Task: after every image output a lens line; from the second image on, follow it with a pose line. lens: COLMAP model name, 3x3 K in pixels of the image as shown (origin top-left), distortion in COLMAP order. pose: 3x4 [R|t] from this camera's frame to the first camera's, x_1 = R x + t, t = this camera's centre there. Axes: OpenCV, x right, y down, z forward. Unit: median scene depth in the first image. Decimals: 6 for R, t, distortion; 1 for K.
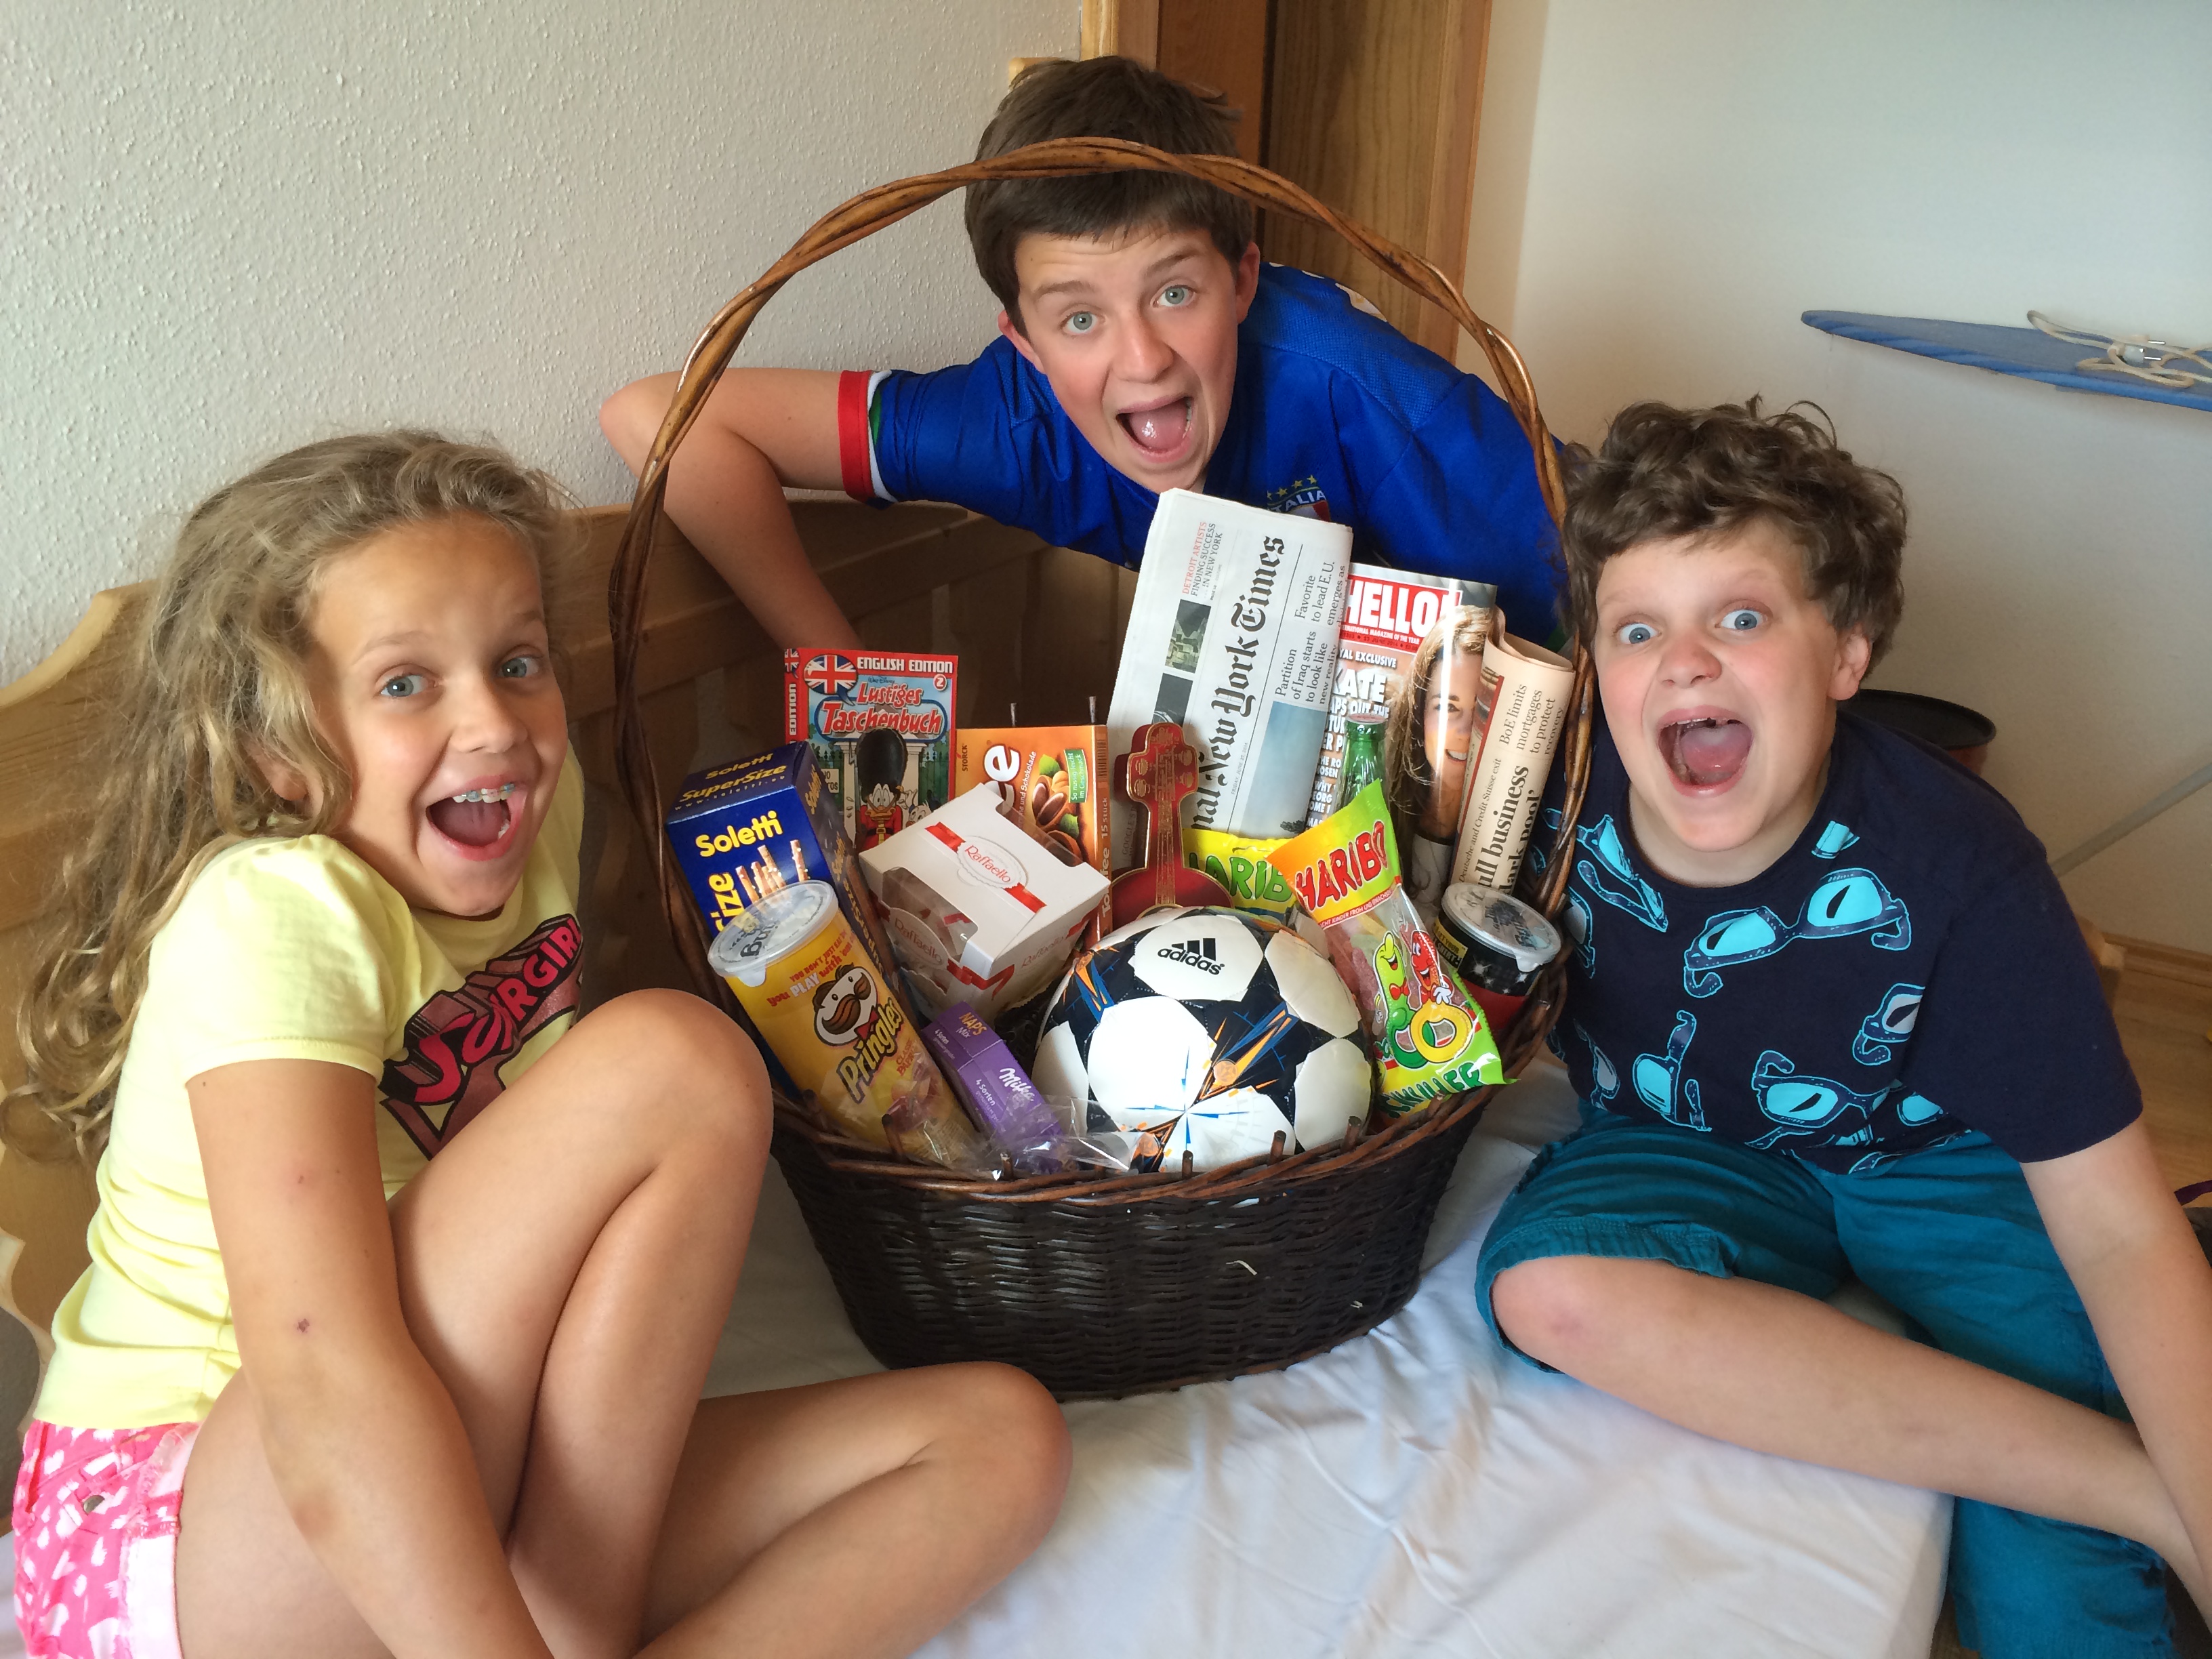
lens RADIAL K [[1969.2, 0, 1106.0], [0, 1969.2, 829.5], [0, 0, 1]] dist [0.425768, -1.122398]
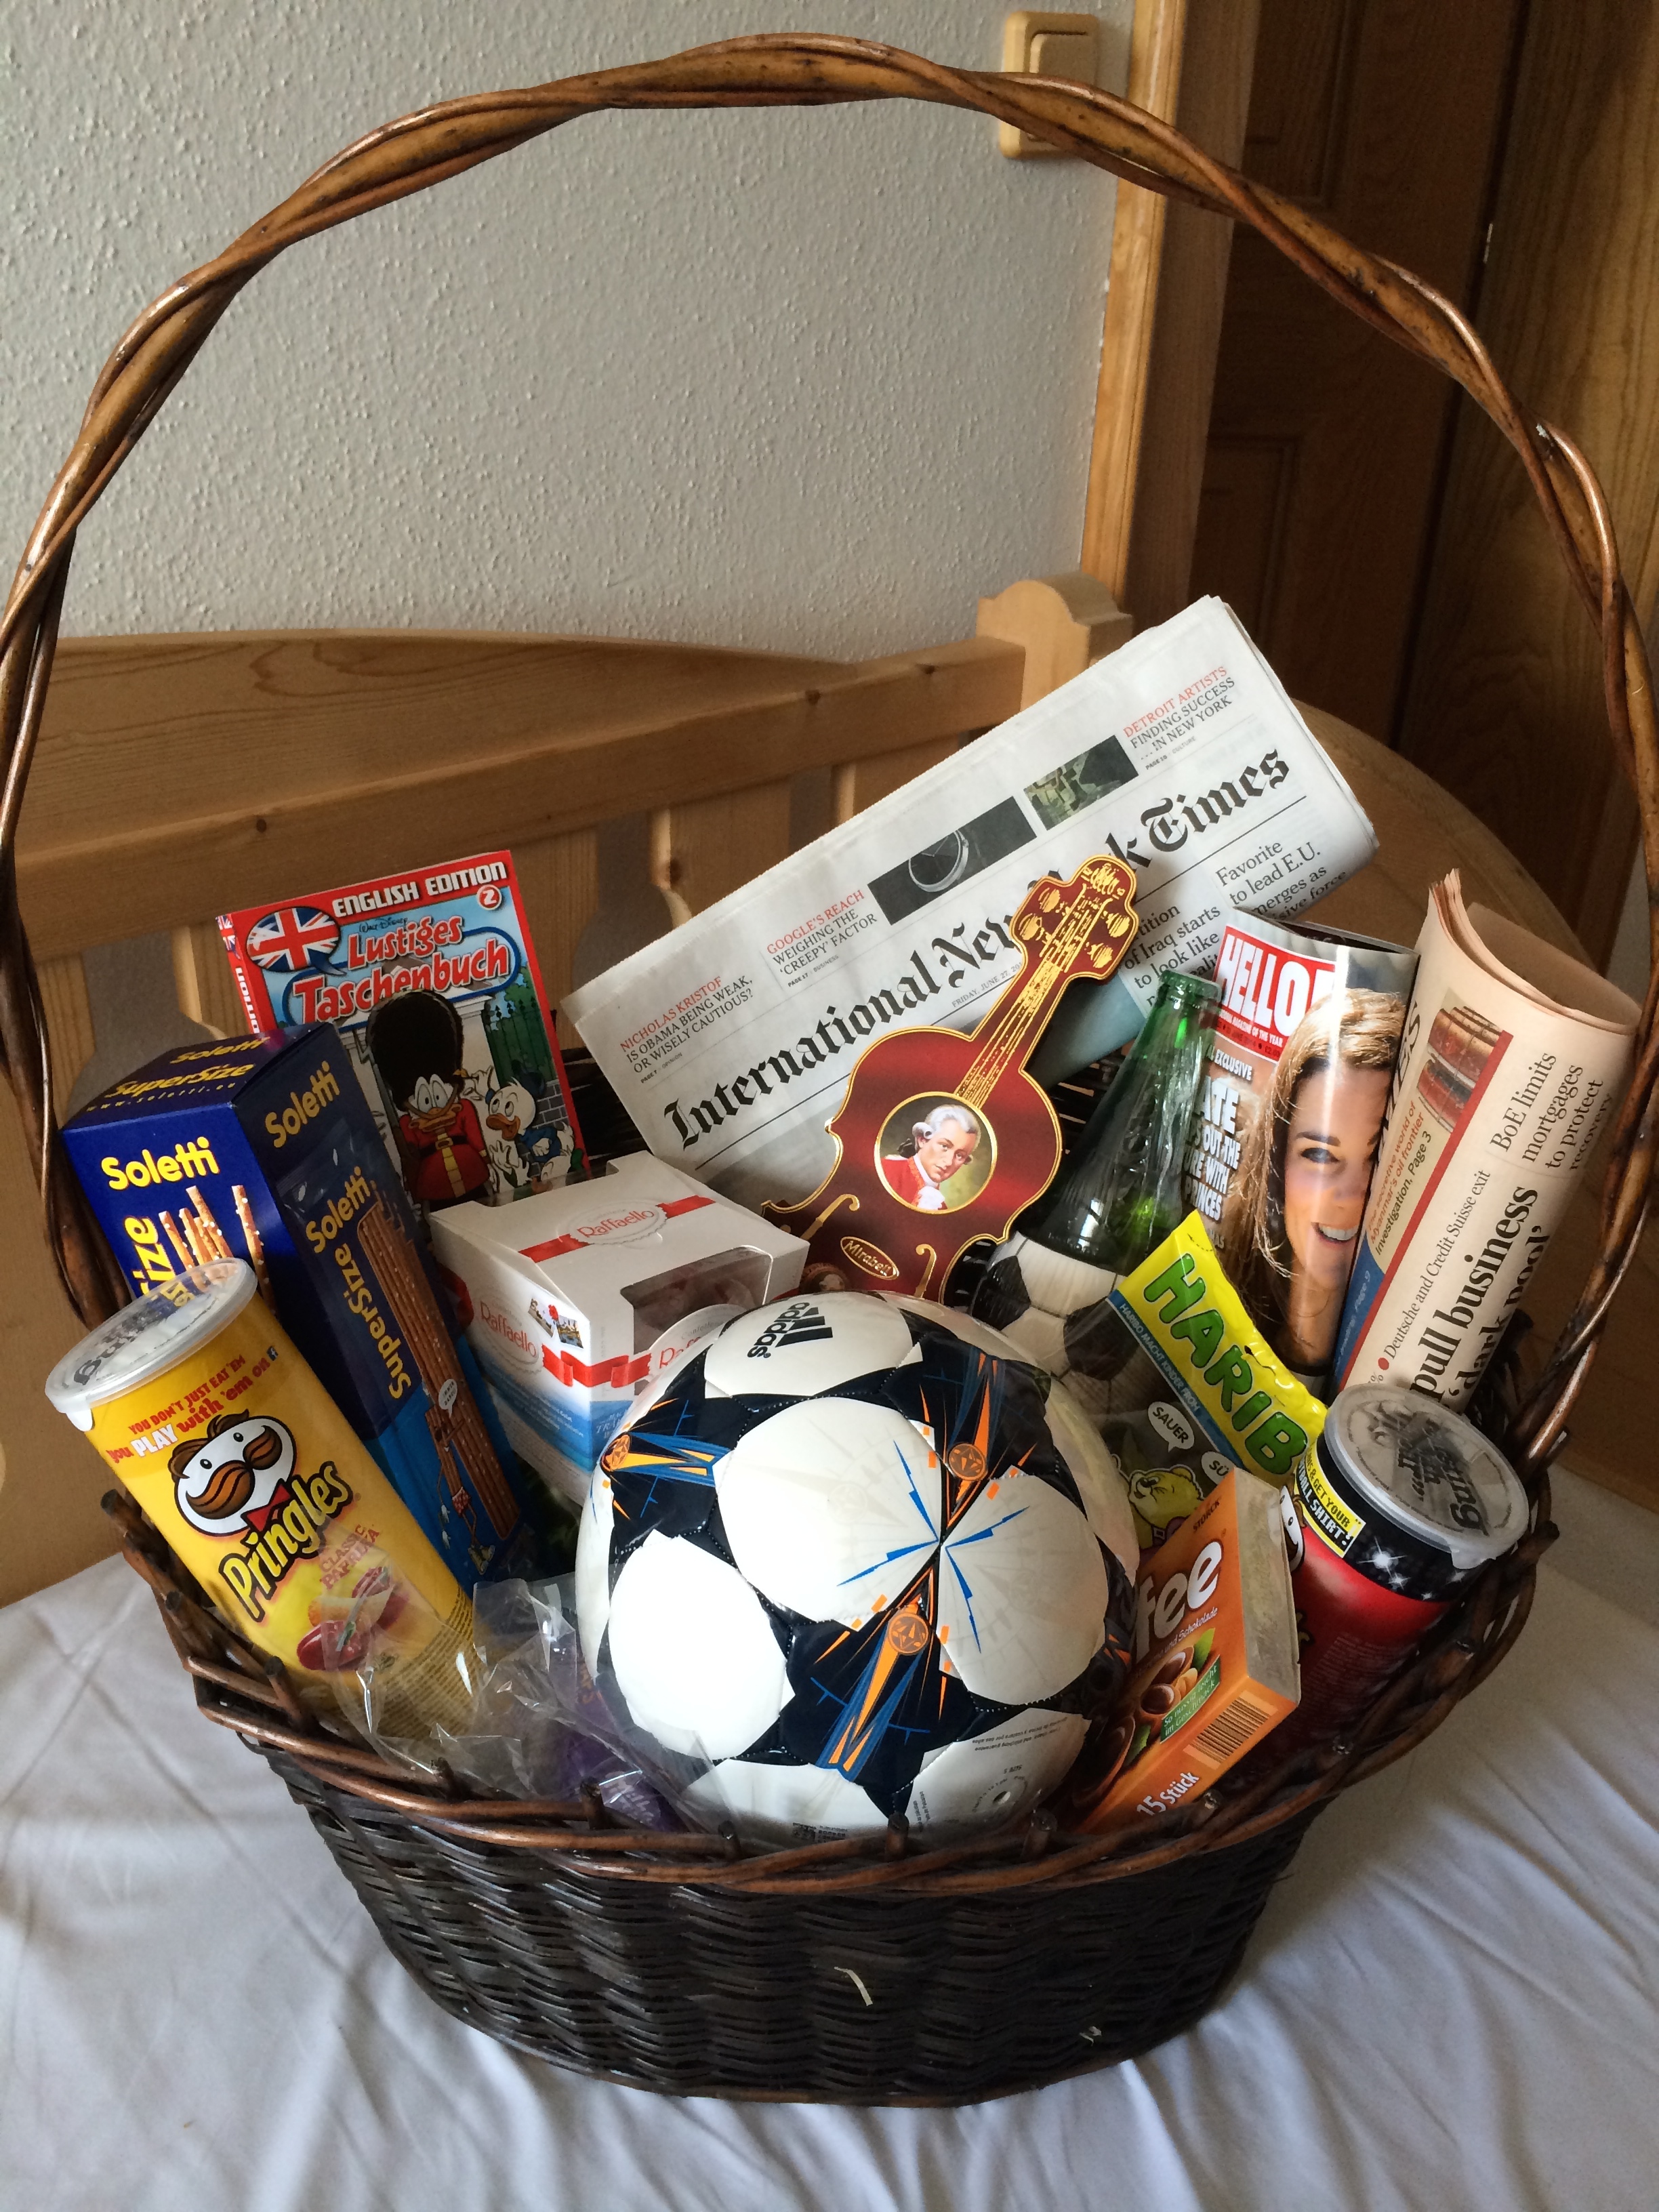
lens RADIAL K [[1896.8, 0, 829.5], [0, 1896.8, 1106.0], [0, 0, 1]] dist [0.233046, -0.345450]
pose [[0.951687, 0.143545, -0.271452, 0.186547], [-0.119251, 0.987396, 0.104055, -0.106007], [0.282967, -0.066657, 0.956810, 0.461465]]
